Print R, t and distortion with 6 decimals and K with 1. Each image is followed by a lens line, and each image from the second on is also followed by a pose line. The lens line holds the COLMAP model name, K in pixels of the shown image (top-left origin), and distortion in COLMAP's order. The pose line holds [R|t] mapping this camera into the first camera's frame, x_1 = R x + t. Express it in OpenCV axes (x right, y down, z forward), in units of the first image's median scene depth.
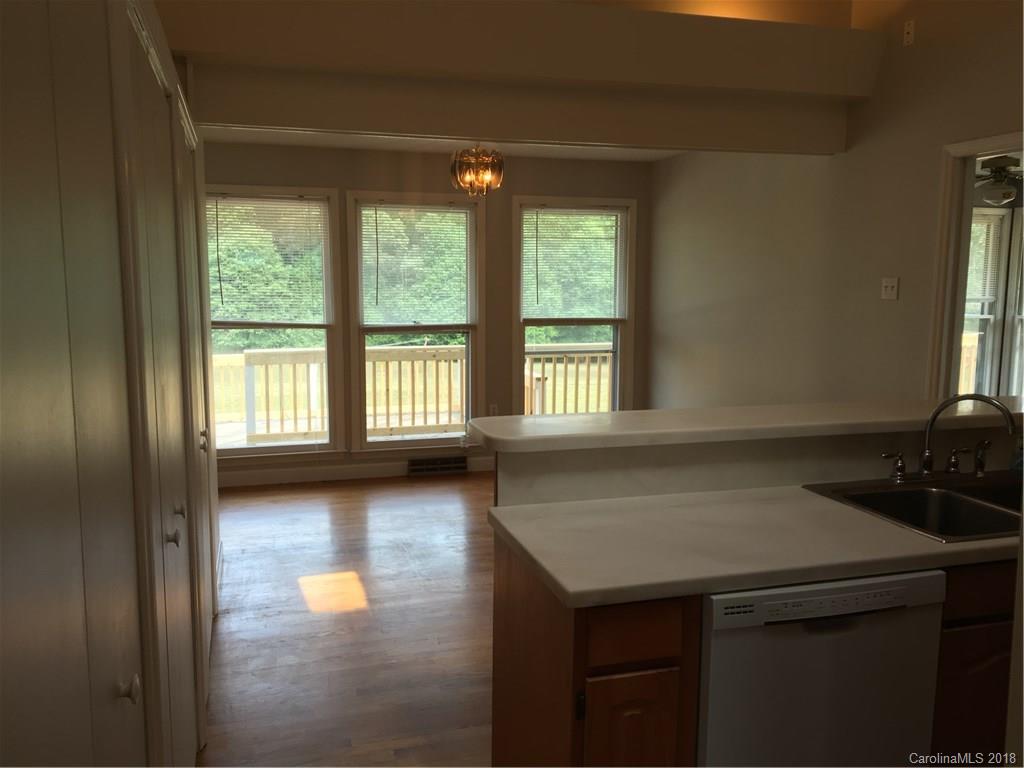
lens RADIAL K [[862.3, 0, 510.7], [0, 862.3, 387.9], [0, 0, 1]] dist [0.107110, -0.168961]
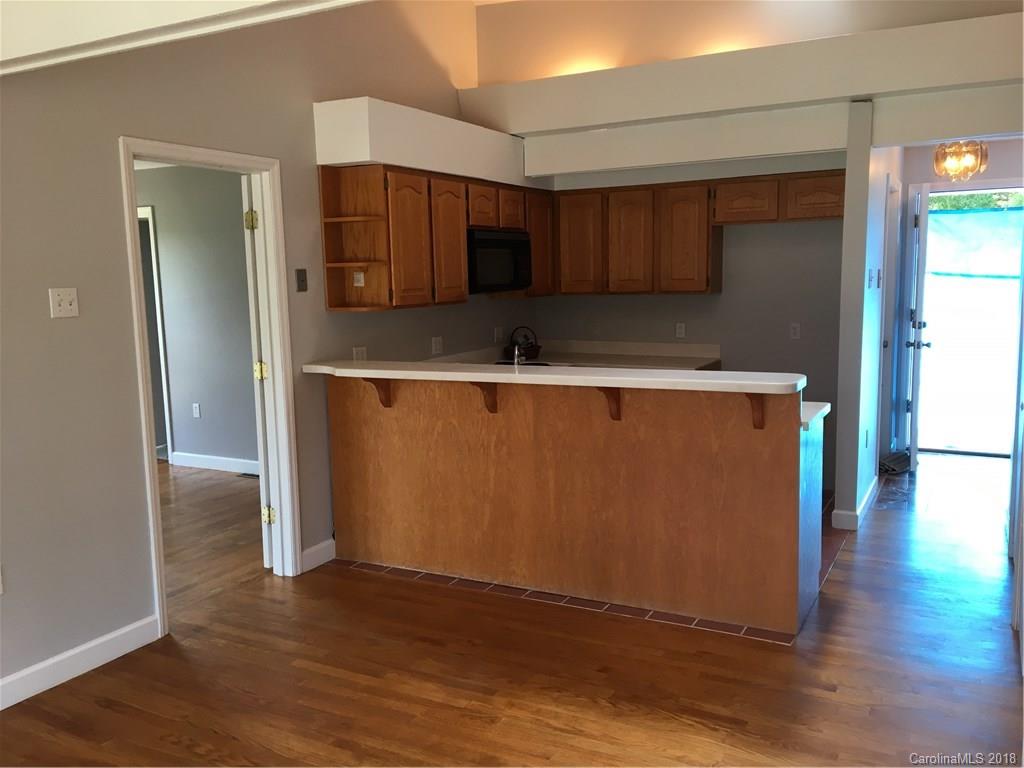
lens RADIAL K [[862.3, 0, 510.7], [0, 862.3, 387.9], [0, 0, 1]] dist [0.107110, -0.168961]
pose [[-0.708253, -0.080557, 0.701348, -0.318514], [0.110548, 0.968556, 0.222885, -0.140055], [-0.697250, 0.235392, -0.677077, 1.046971]]
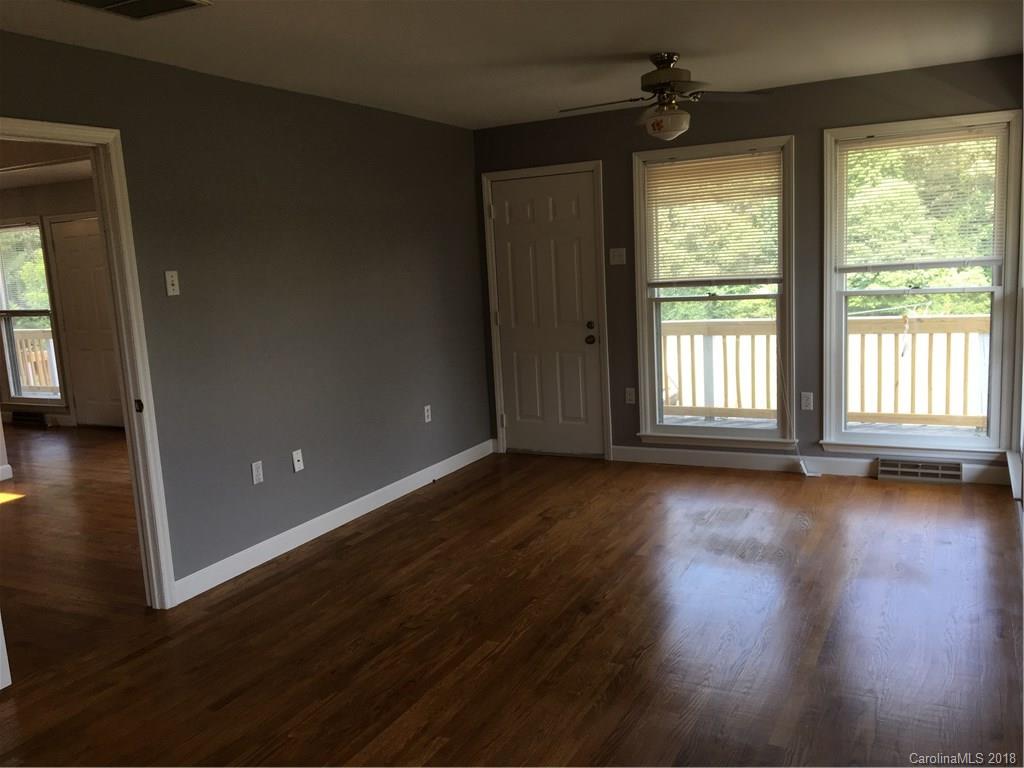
lens RADIAL K [[862.3, 0, 510.7], [0, 862.3, 387.9], [0, 0, 1]] dist [0.107110, -0.168961]
pose [[0.714621, 0.063997, -0.696578, 1.101011], [-0.031924, 0.997752, 0.058916, -0.054847], [0.698783, -0.019865, 0.715058, 0.469227]]
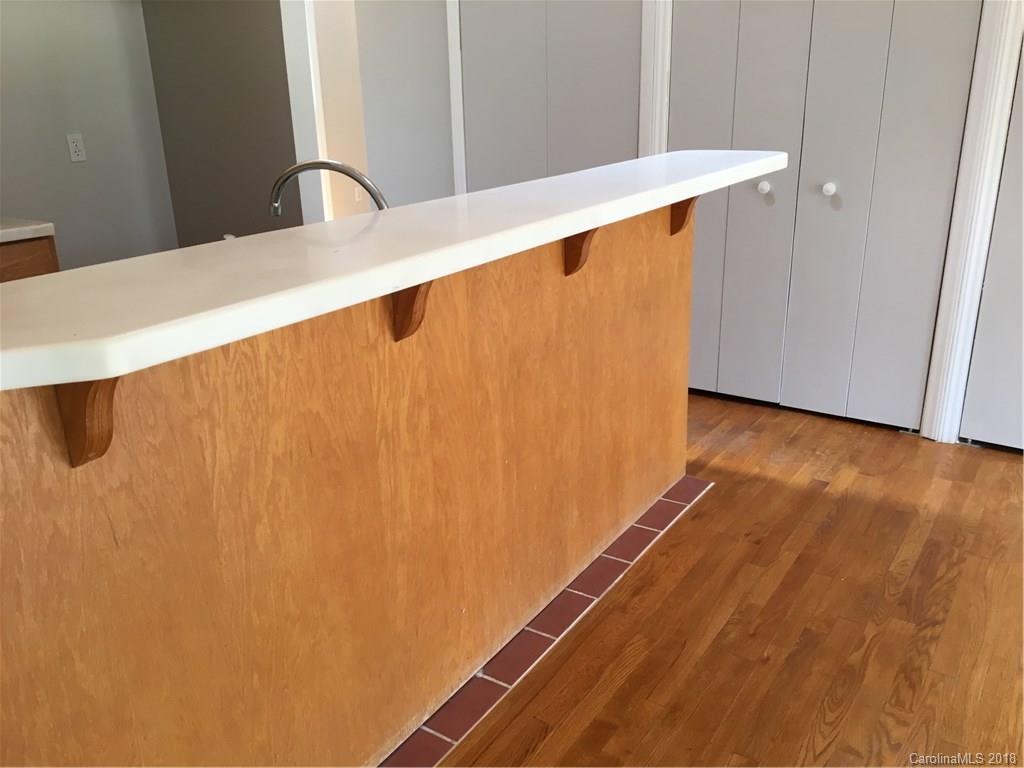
lens RADIAL K [[862.3, 0, 510.7], [0, 862.3, 387.9], [0, 0, 1]] dist [0.107110, -0.168961]
pose [[-0.771677, 0.226677, -0.594249, 0.405784], [-0.059258, 0.904644, 0.422028, -0.059070], [0.633248, 0.360883, -0.684661, 0.766585]]
